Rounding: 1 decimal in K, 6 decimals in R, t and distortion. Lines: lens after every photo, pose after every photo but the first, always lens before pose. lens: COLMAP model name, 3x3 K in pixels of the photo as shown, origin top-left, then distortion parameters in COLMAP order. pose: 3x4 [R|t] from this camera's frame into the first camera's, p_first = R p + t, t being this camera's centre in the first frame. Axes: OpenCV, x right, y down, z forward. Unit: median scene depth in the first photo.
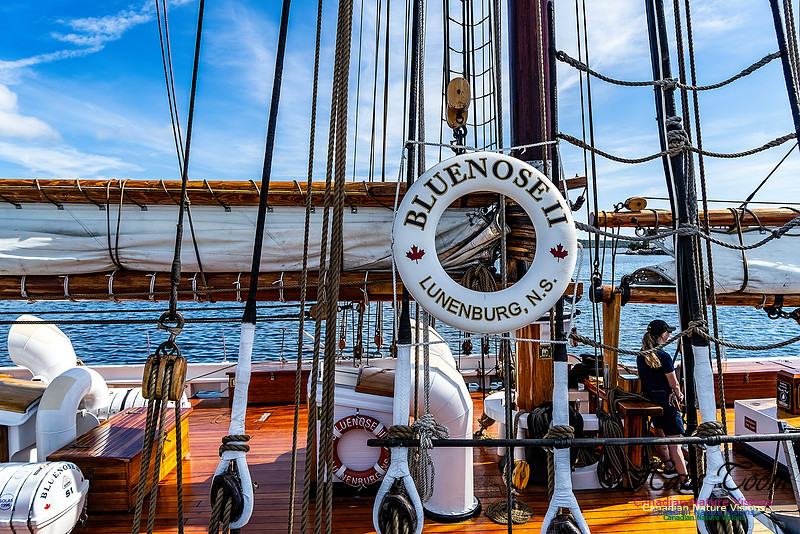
lens RADIAL K [[524.2, 0, 400.0], [0, 524.2, 267.0], [0, 0, 1]] dist [-0.007394, -0.004421]
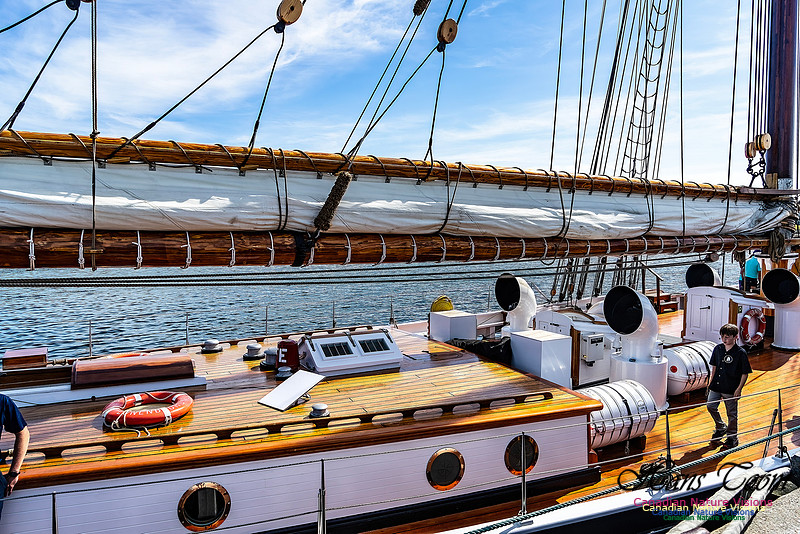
lens RADIAL K [[543.2, 0, 400.0], [0, 543.2, 267.0], [0, 0, 1]] dist [-0.005578, -0.000661]
pose [[0.874445, -0.039497, 0.483514, -2.048973], [0.023595, 0.998963, 0.038931, 0.021132], [-0.484551, -0.022635, 0.874470, -0.100565]]
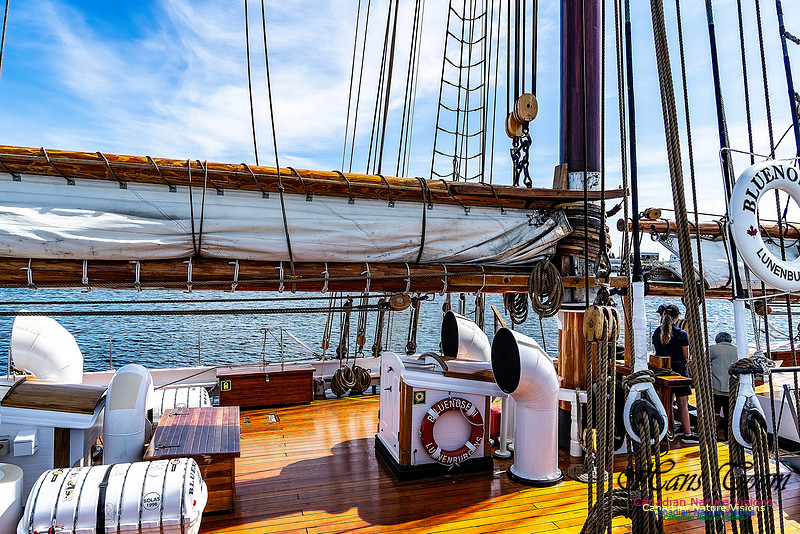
lens RADIAL K [[543.2, 0, 400.0], [0, 543.2, 267.0], [0, 0, 1]] dist [-0.005578, -0.000661]
pose [[0.960645, 0.021202, 0.276970, -0.465513], [-0.014933, 0.999583, -0.024726, 0.043504], [-0.277378, 0.019617, 0.960560, -0.034611]]
